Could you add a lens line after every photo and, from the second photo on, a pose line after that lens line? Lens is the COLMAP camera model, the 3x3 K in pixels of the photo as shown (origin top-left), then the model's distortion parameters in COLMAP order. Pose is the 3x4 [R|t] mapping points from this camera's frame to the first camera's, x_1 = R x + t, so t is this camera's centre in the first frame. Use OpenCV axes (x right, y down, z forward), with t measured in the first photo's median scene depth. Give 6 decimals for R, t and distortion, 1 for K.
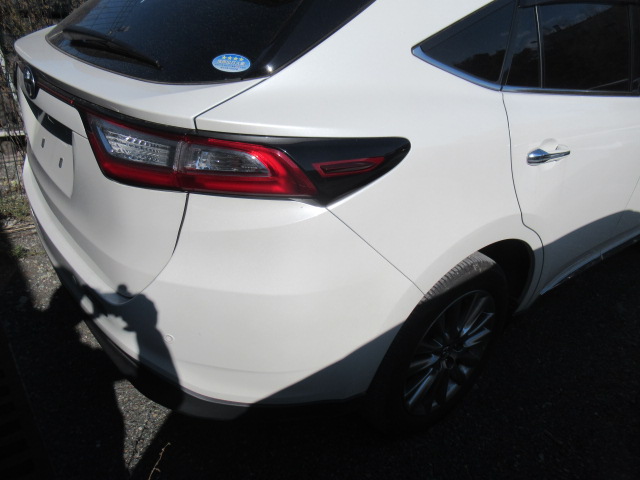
lens RADIAL K [[488.0, 0, 316.1], [0, 488.0, 240.7], [0, 0, 1]] dist [-0.001615, 0.001539]
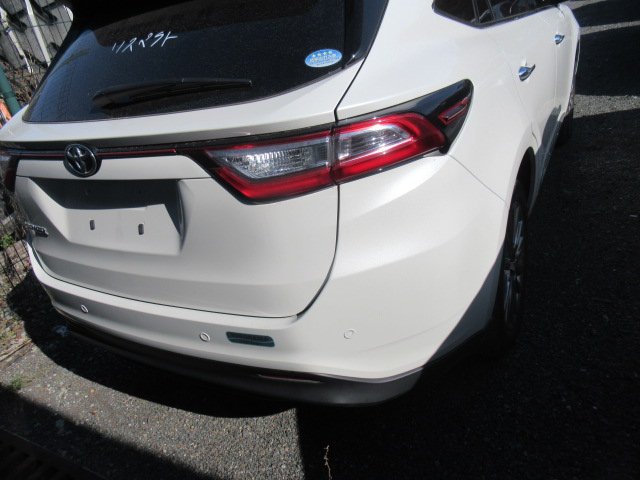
lens RADIAL K [[488.0, 0, 319.6], [0, 488.0, 238.6], [0, 0, 1]] dist [-0.001615, 0.001539]
pose [[0.890220, -0.387600, 0.239320, -0.357312], [0.397368, 0.917624, 0.008048, -0.010035], [-0.222725, 0.087934, 0.970907, 0.004215]]
